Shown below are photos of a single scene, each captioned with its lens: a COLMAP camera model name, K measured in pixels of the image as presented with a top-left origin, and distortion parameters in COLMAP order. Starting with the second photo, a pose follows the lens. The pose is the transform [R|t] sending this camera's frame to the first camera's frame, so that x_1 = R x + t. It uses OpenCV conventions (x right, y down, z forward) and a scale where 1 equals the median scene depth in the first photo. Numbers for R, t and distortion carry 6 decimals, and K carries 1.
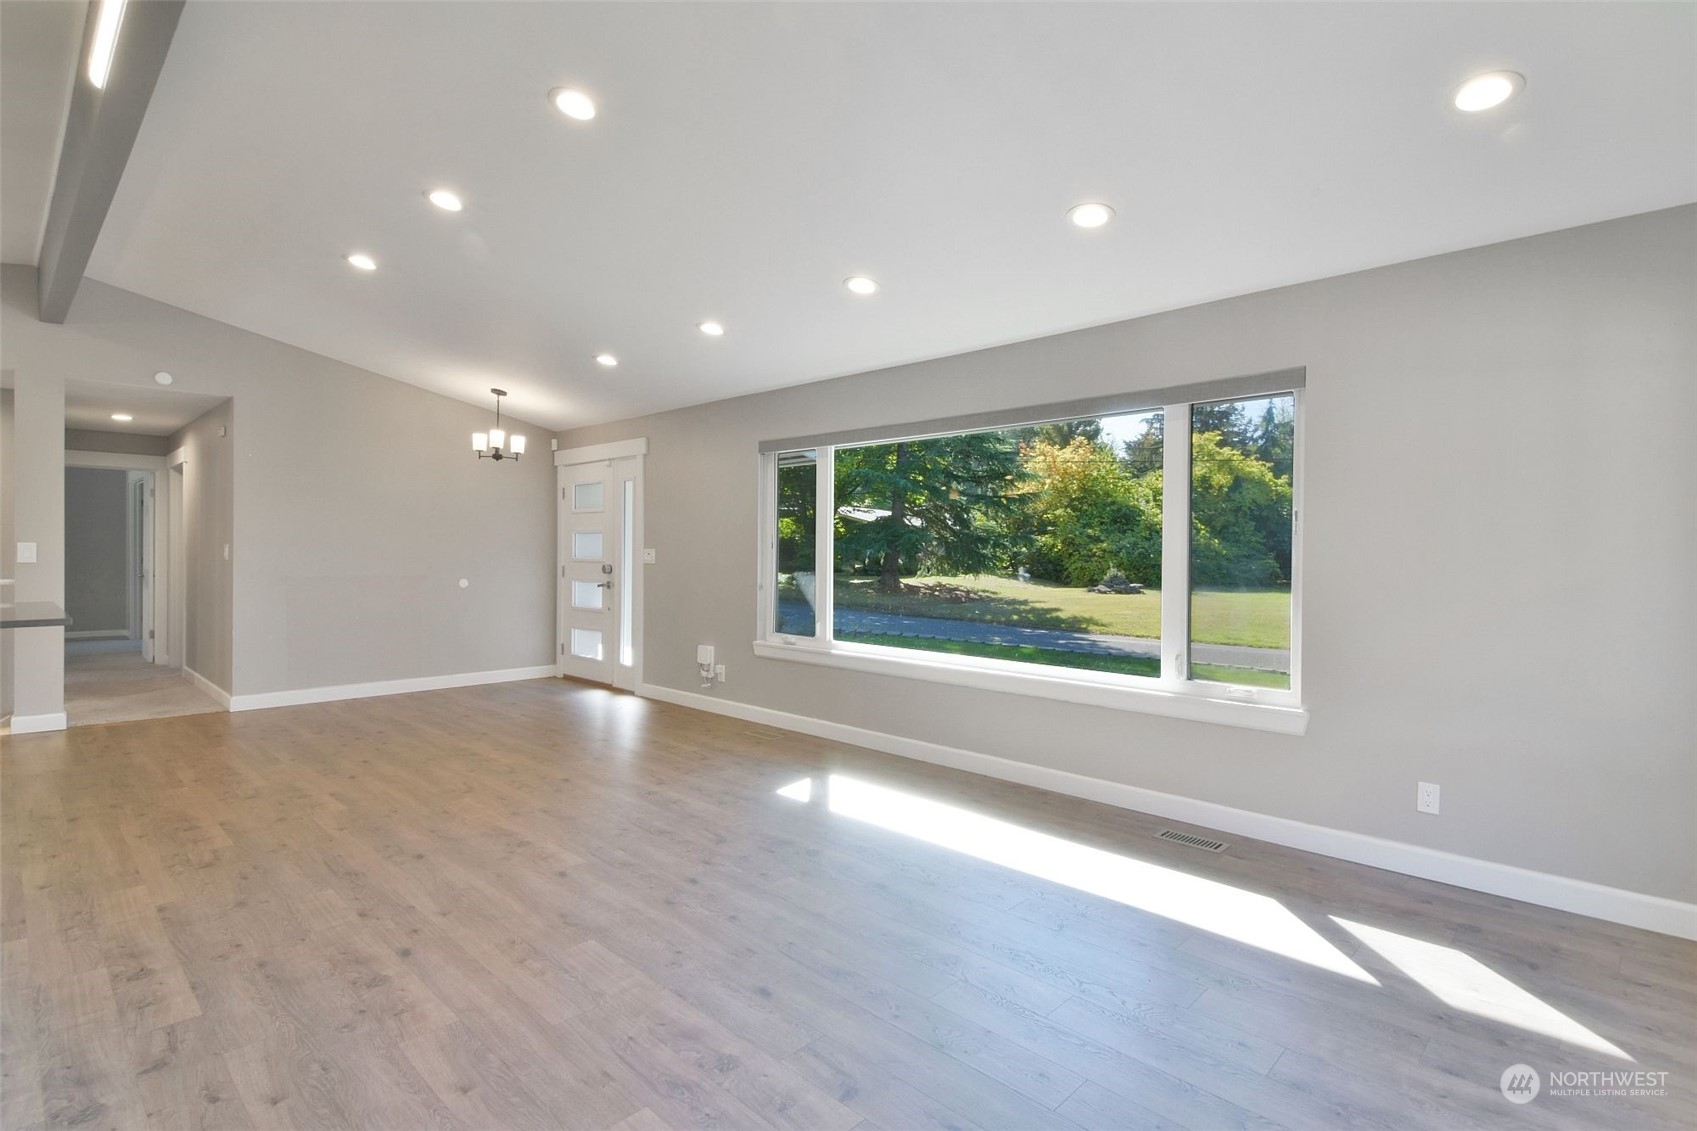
lens RADIAL K [[820.4, 0, 848.5], [0, 820.4, 565.5], [0, 0, 1]] dist [0.009310, -0.000068]
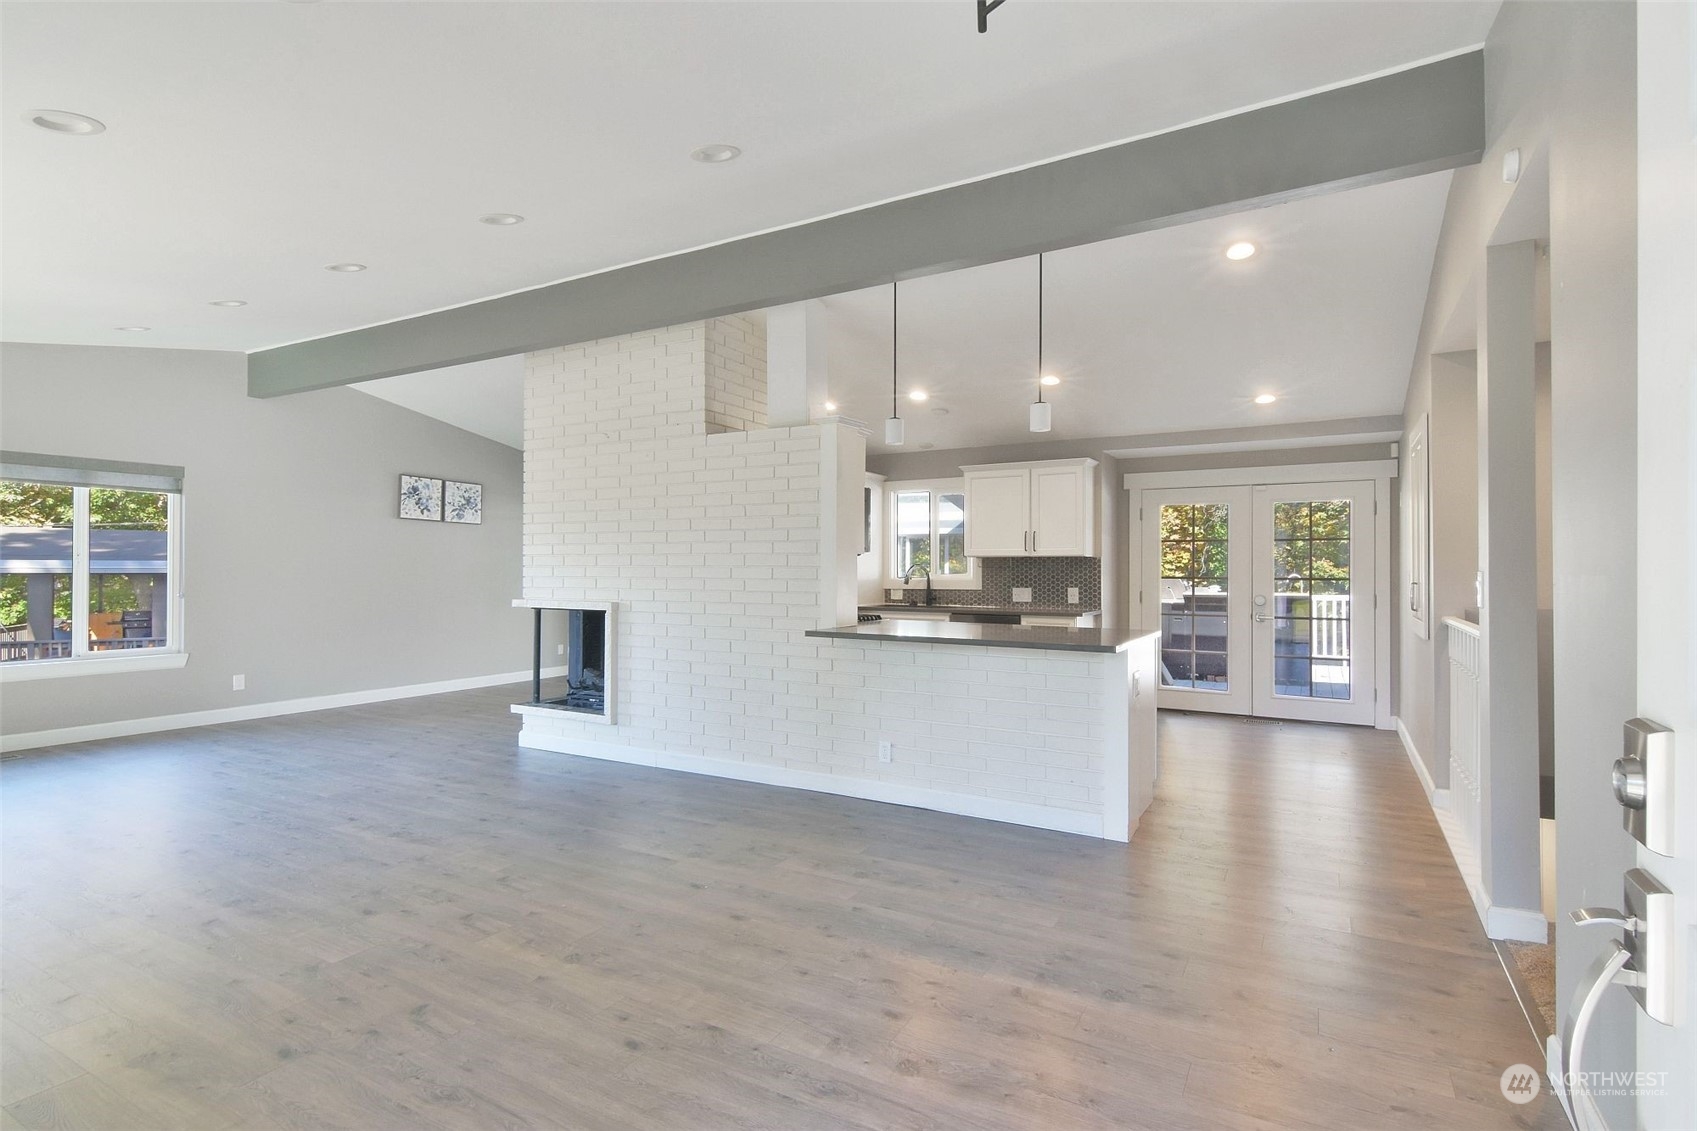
lens RADIAL K [[826.6, 0, 866.8], [0, 826.6, 557.4], [0, 0, 1]] dist [0.011475, -0.000201]
pose [[-0.963704, -0.014909, -0.266556, -0.744174], [-0.014831, 0.999887, -0.002307, -0.050908], [0.266560, 0.001730, -0.963817, 2.381774]]
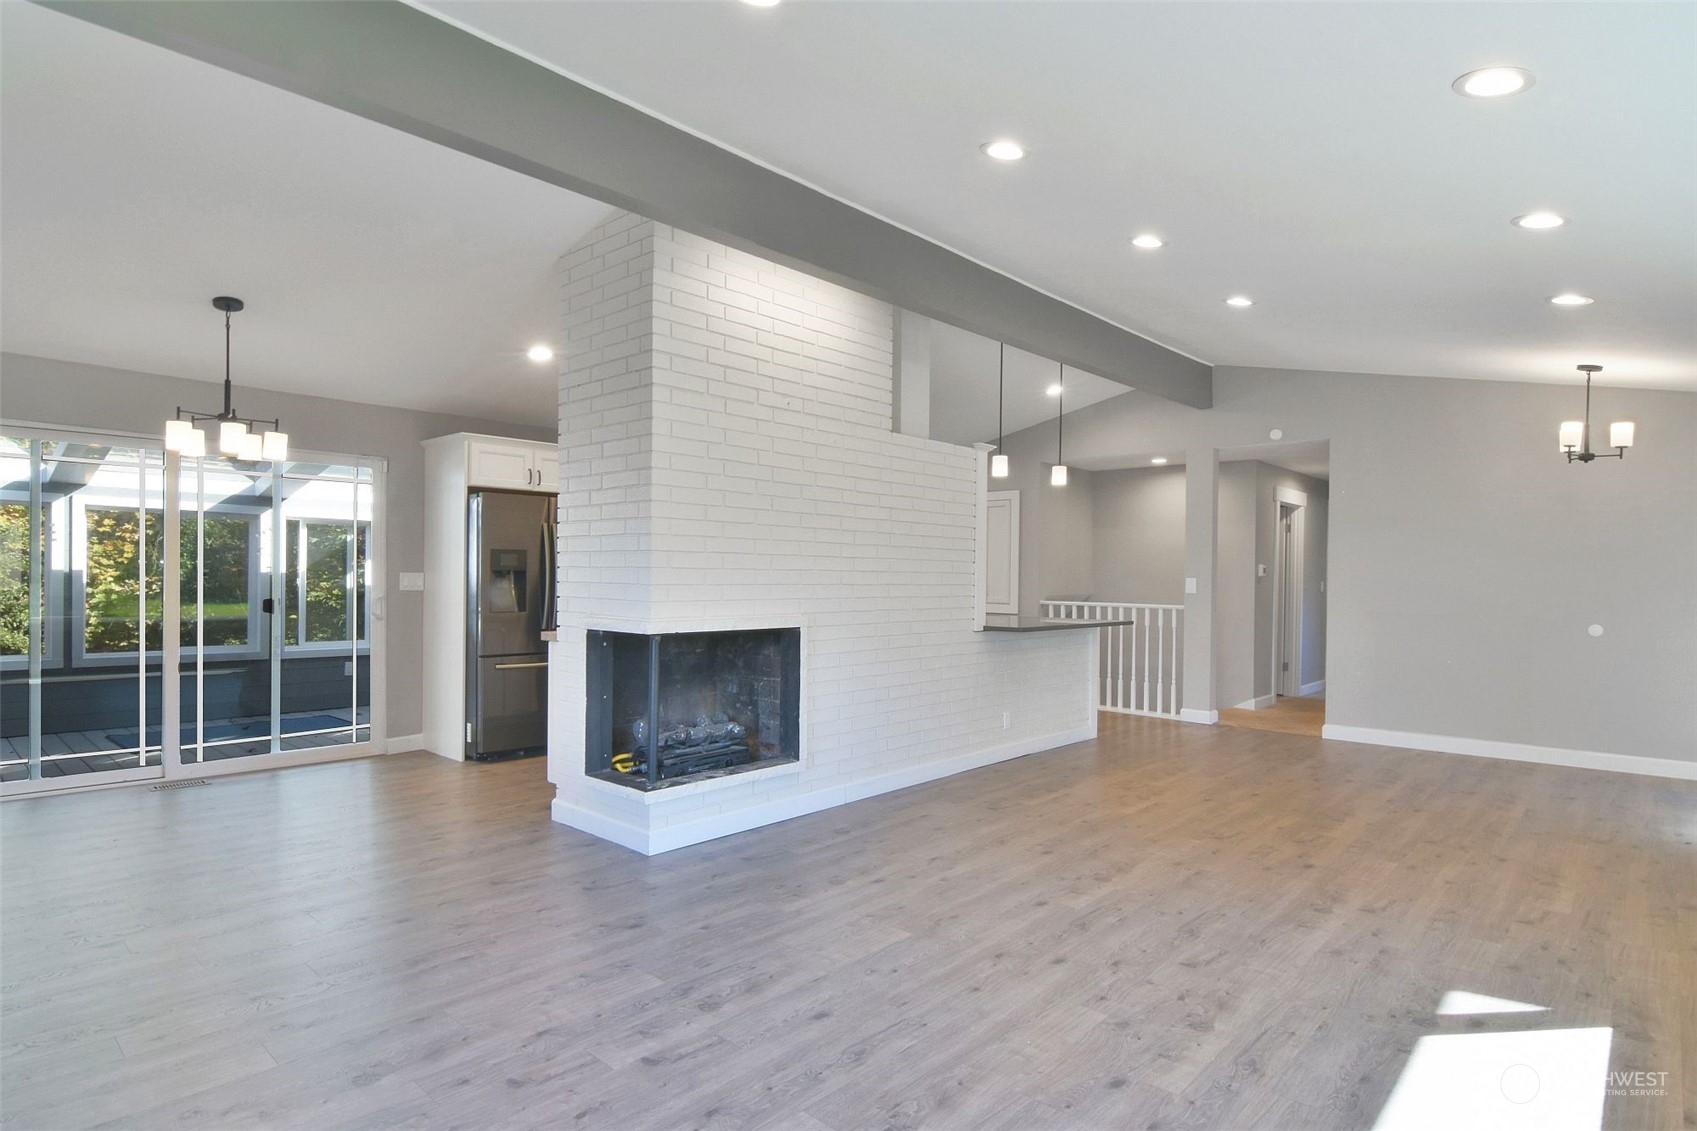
lens RADIAL K [[888.8, 0, 860.6], [0, 888.8, 591.7], [0, 0, 1]] dist [-0.014525, -0.001124]
pose [[0.034428, 0.009873, -0.999358, 0.685153], [-0.025626, 0.999631, 0.008993, -0.008471], [0.999079, 0.025300, 0.034668, 0.697849]]
